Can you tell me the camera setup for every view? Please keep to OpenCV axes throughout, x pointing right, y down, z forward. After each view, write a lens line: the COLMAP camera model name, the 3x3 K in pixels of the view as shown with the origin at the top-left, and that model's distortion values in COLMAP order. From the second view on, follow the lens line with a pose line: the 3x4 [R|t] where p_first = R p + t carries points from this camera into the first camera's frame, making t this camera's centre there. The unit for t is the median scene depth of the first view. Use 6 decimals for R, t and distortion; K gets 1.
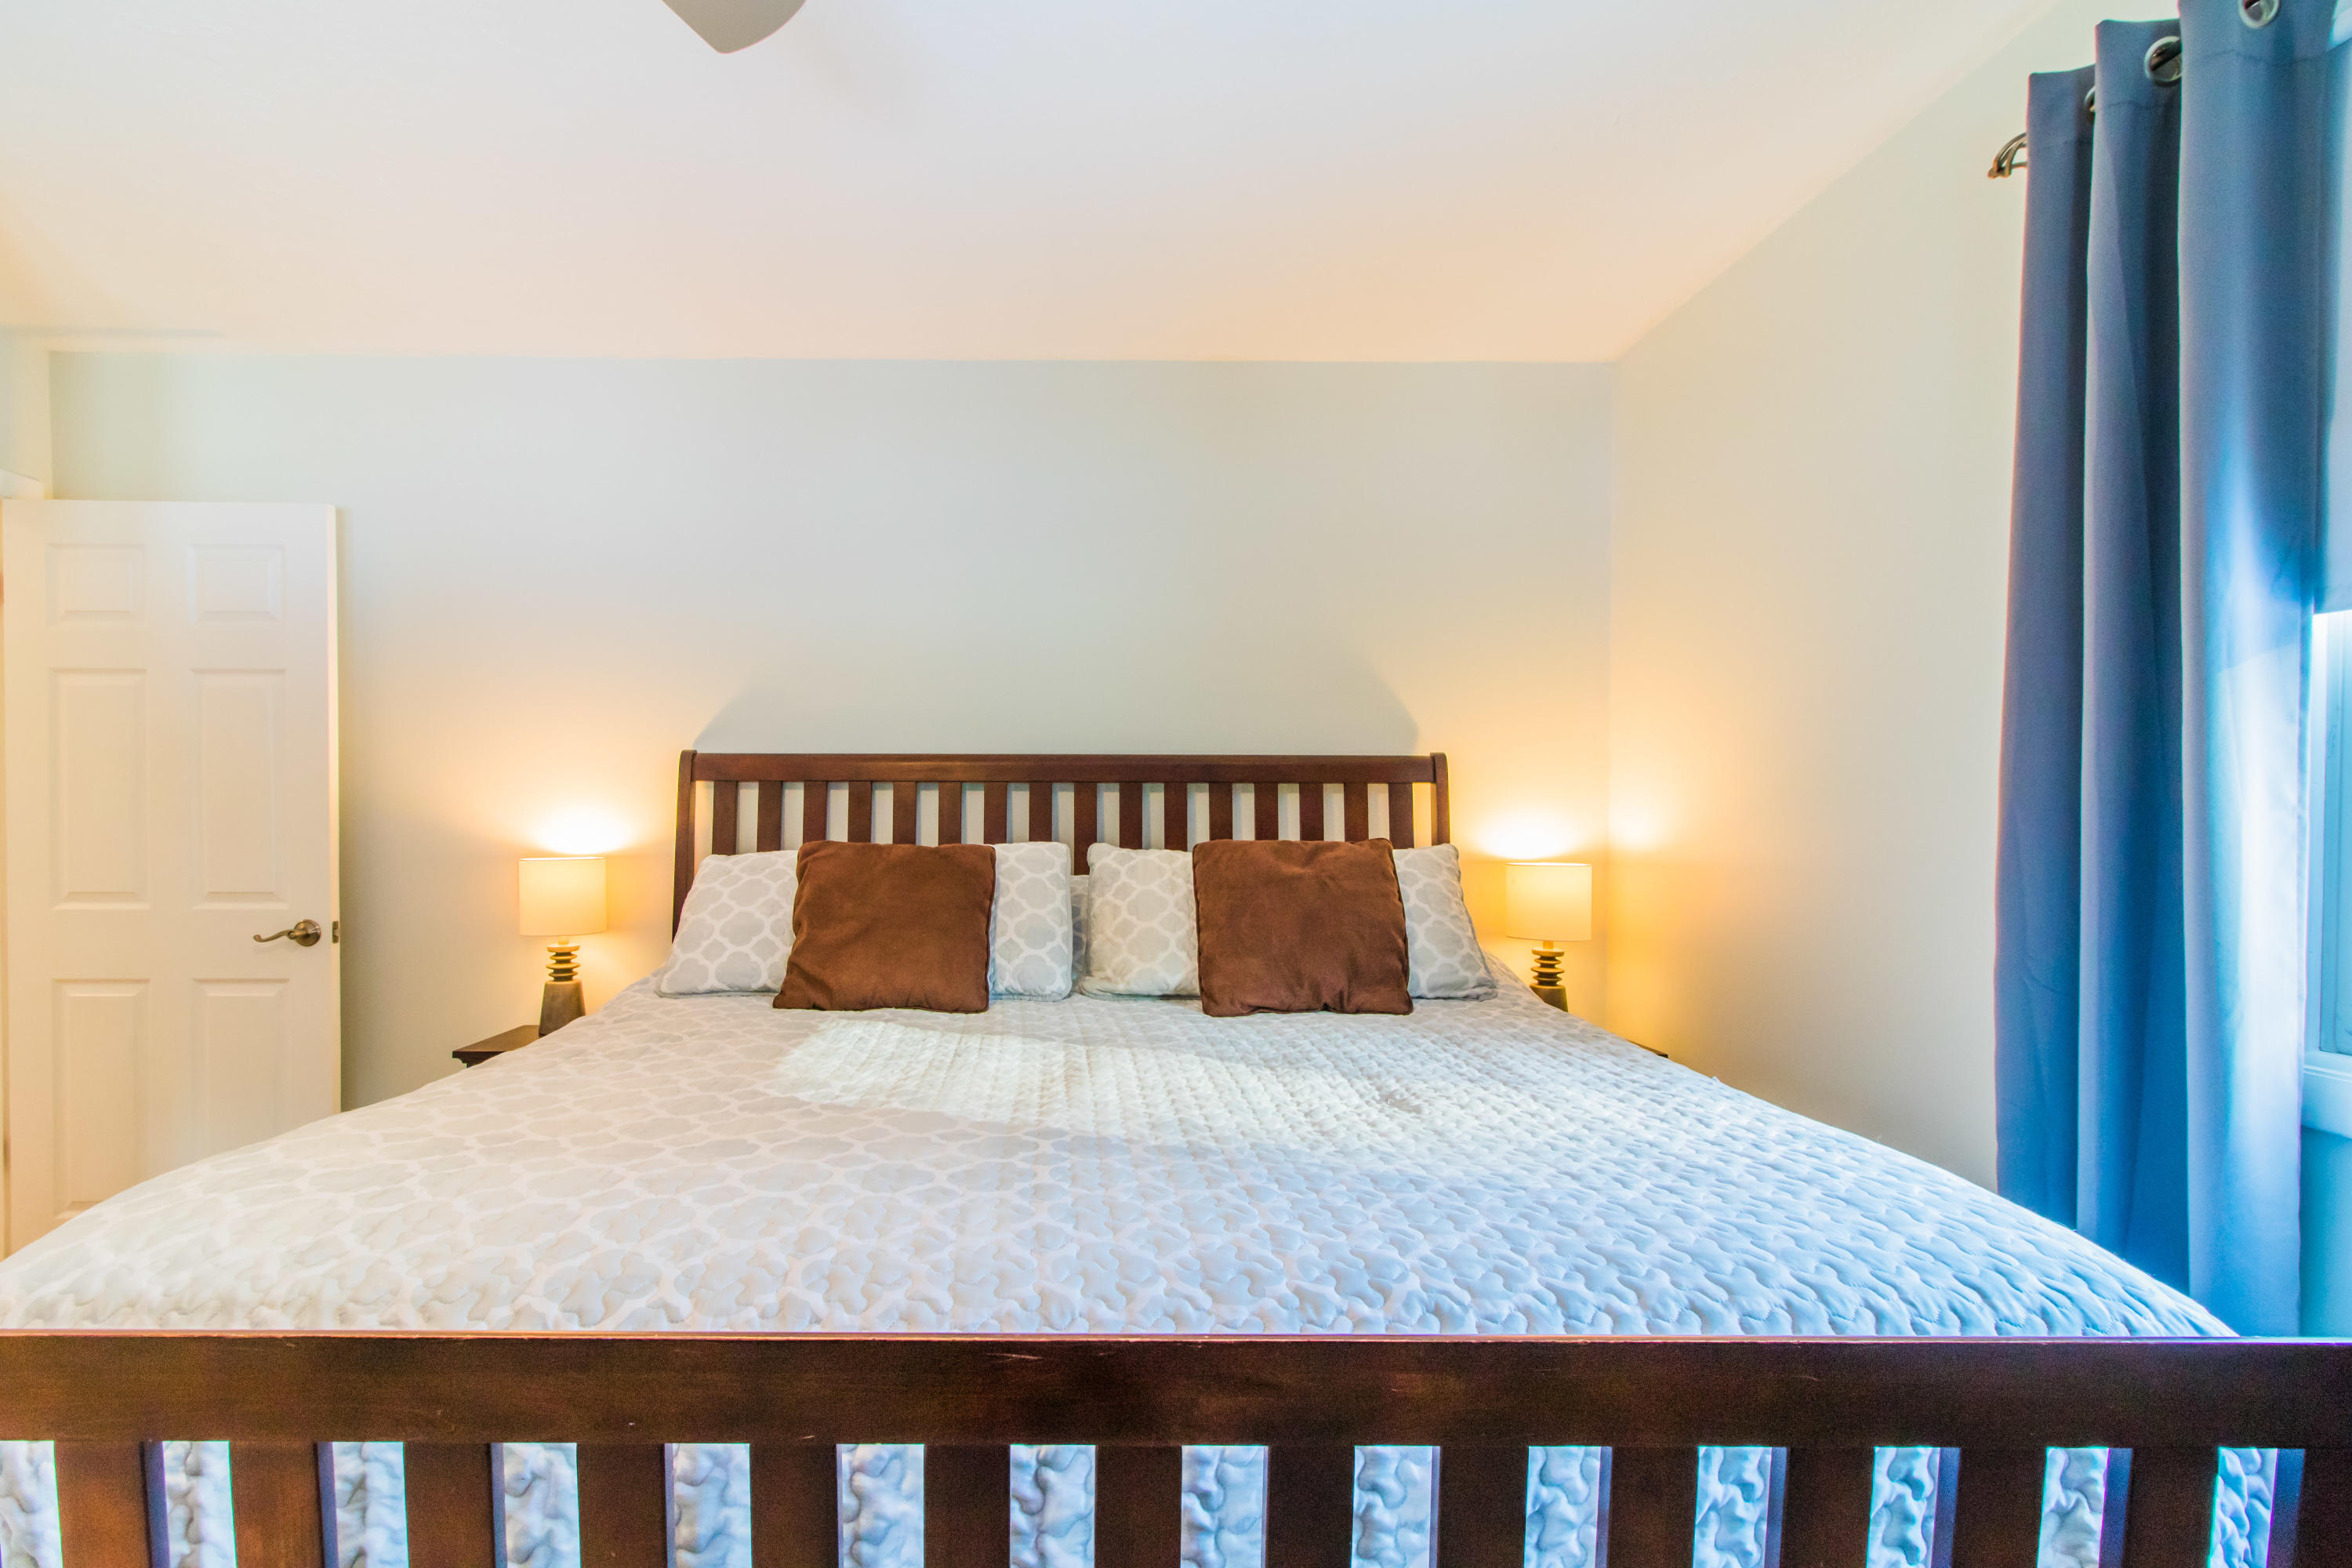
lens RADIAL K [[1134.6, 0, 1173.2], [0, 1134.6, 816.9], [0, 0, 1]] dist [0.003623, -0.000124]
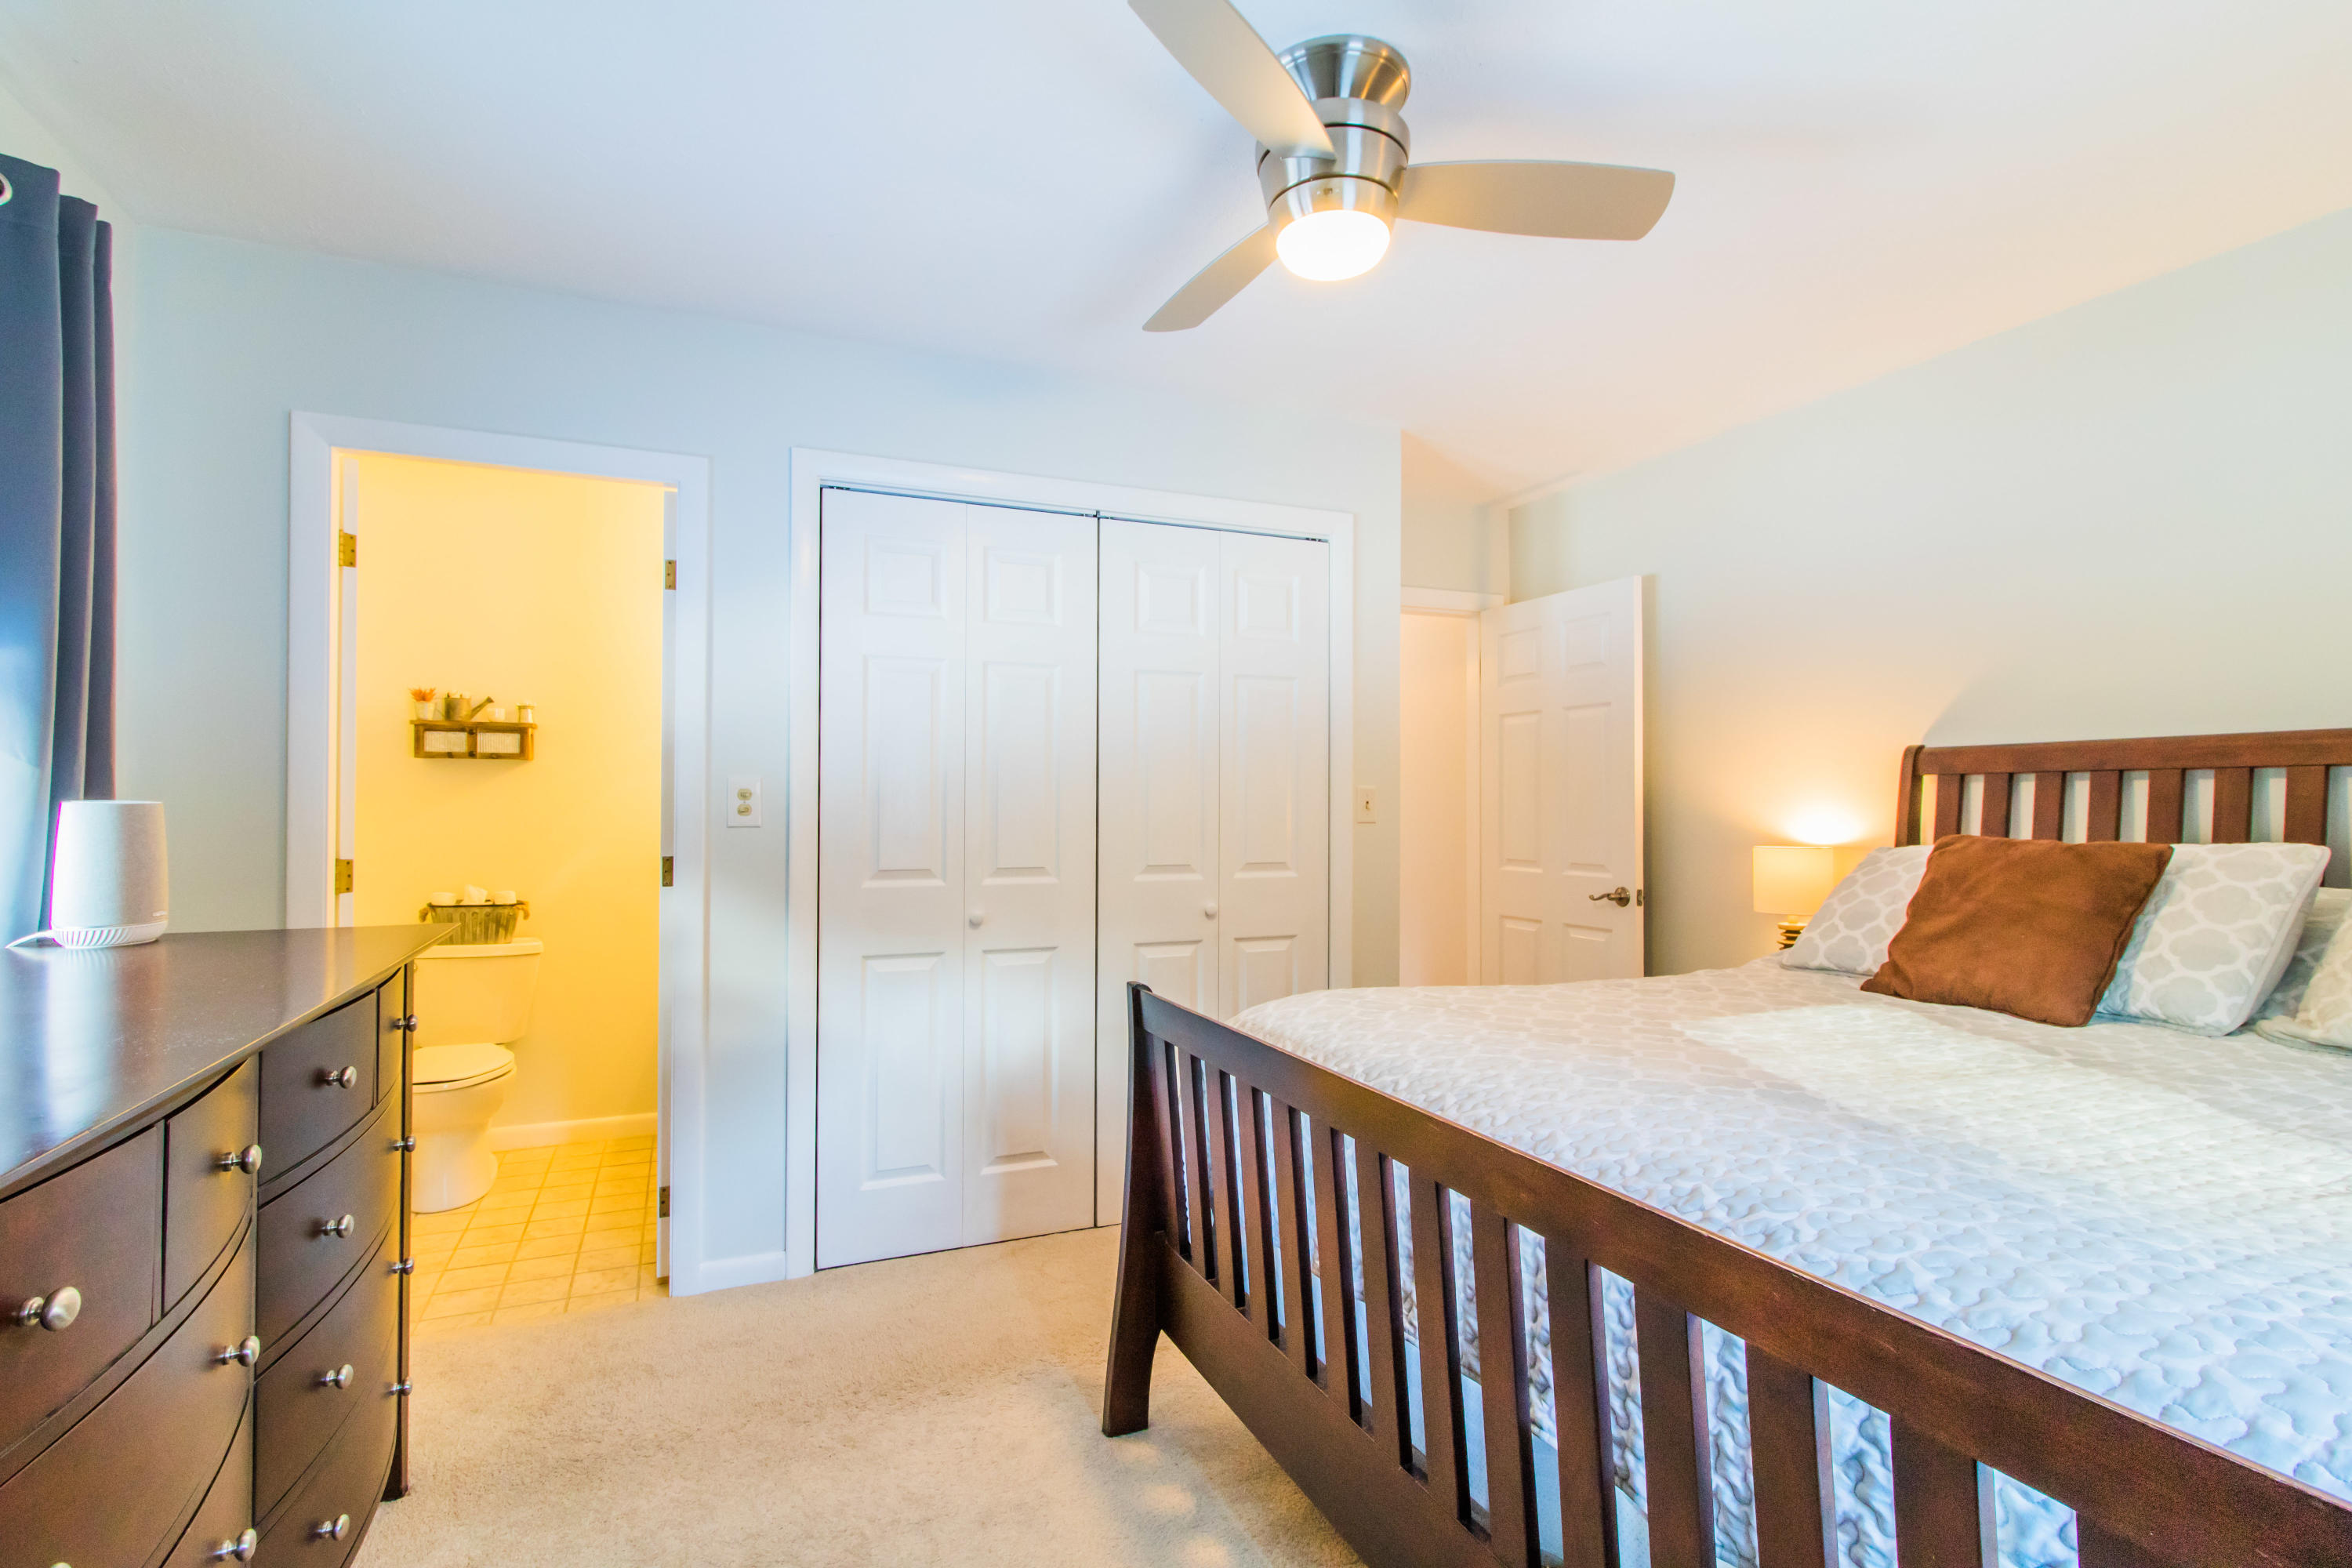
lens RADIAL K [[1103.6, 0, 1176.0], [0, 1103.6, 784.0], [0, 0, 1]] dist [0.000740, 0.000066]
pose [[0.394094, -0.020778, -0.918835, 0.309104], [-0.002086, 0.999722, -0.023502, 0.000848], [0.919068, 0.011179, 0.393941, -0.001420]]
